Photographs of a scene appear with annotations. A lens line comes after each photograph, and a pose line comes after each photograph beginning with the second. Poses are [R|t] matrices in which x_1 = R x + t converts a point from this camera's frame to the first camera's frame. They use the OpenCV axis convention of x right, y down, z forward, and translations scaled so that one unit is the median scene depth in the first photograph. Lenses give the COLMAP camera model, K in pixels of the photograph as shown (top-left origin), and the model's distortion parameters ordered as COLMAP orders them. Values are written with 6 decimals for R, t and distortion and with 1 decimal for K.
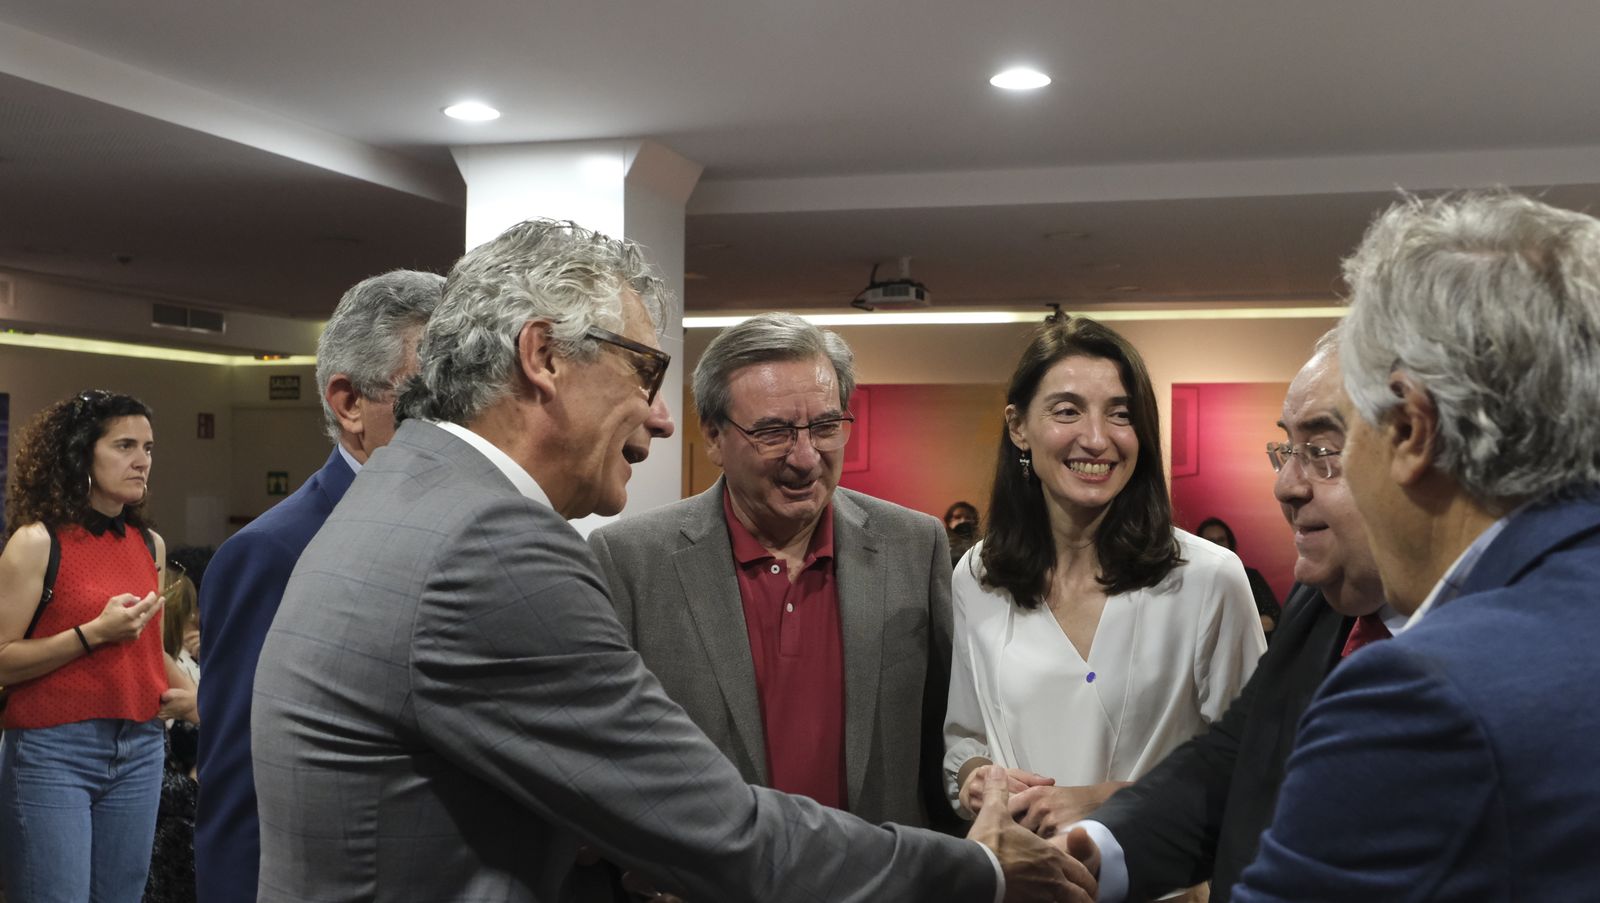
lens RADIAL K [[1700.4, 0, 798.6], [0, 1700.4, 454.5], [0, 0, 1]] dist [0.011357, 0.000000]
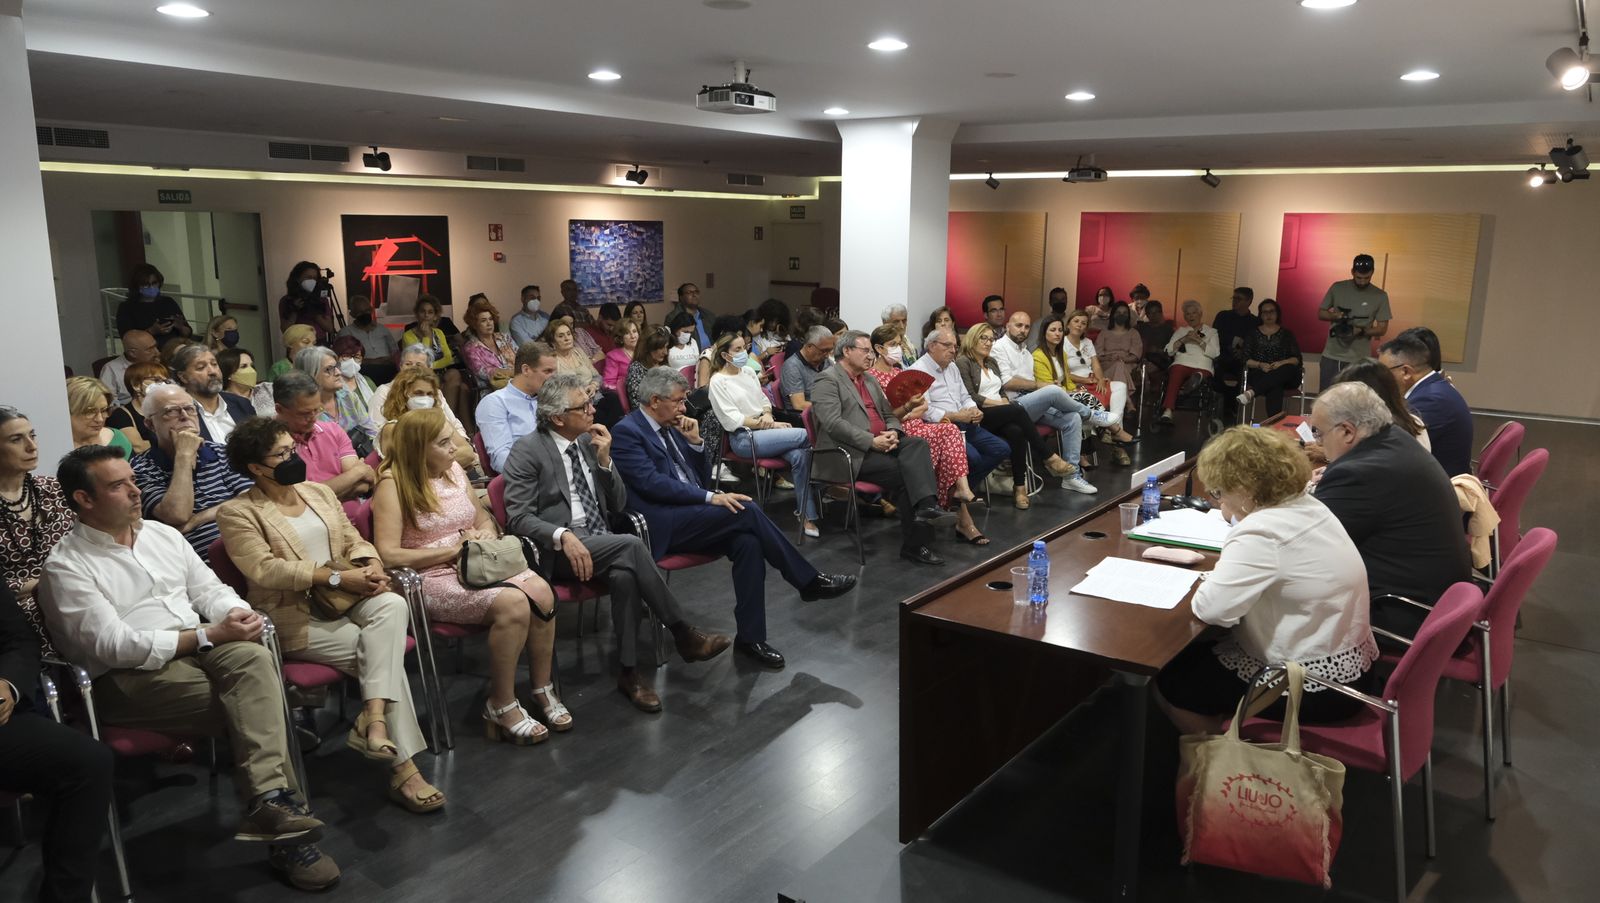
lens RADIAL K [[1093.3, 0, 805.5], [0, 1093.3, 463.1], [0, 0, 1]] dist [-0.021430, 0.006025]
pose [[0.946305, 0.067021, -0.316252, 0.125967], [0.002760, 0.976563, 0.215215, -0.032720], [0.323264, -0.204532, 0.923941, -0.202759]]
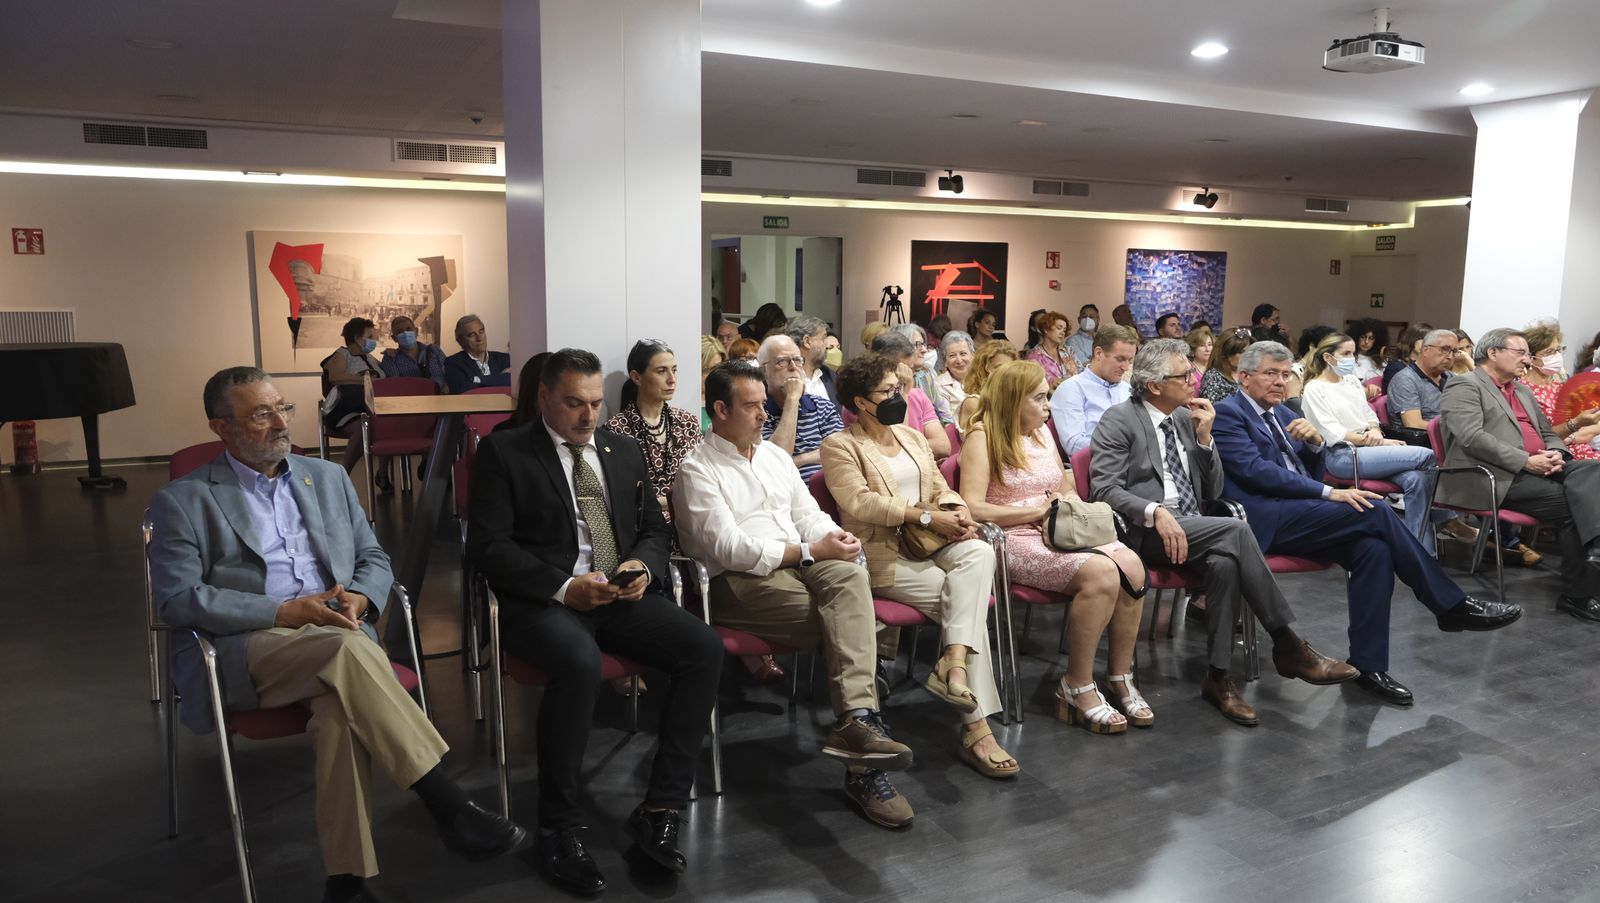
lens RADIAL K [[1093.3, 0, 804.4], [0, 1093.3, 451.4], [0, 0, 1]] dist [-0.021430, 0.006025]
pose [[0.698168, 0.097011, -0.709331, 0.089574], [0.007914, 0.989671, 0.143140, 0.007004], [0.715890, -0.105549, 0.690189, -0.196292]]
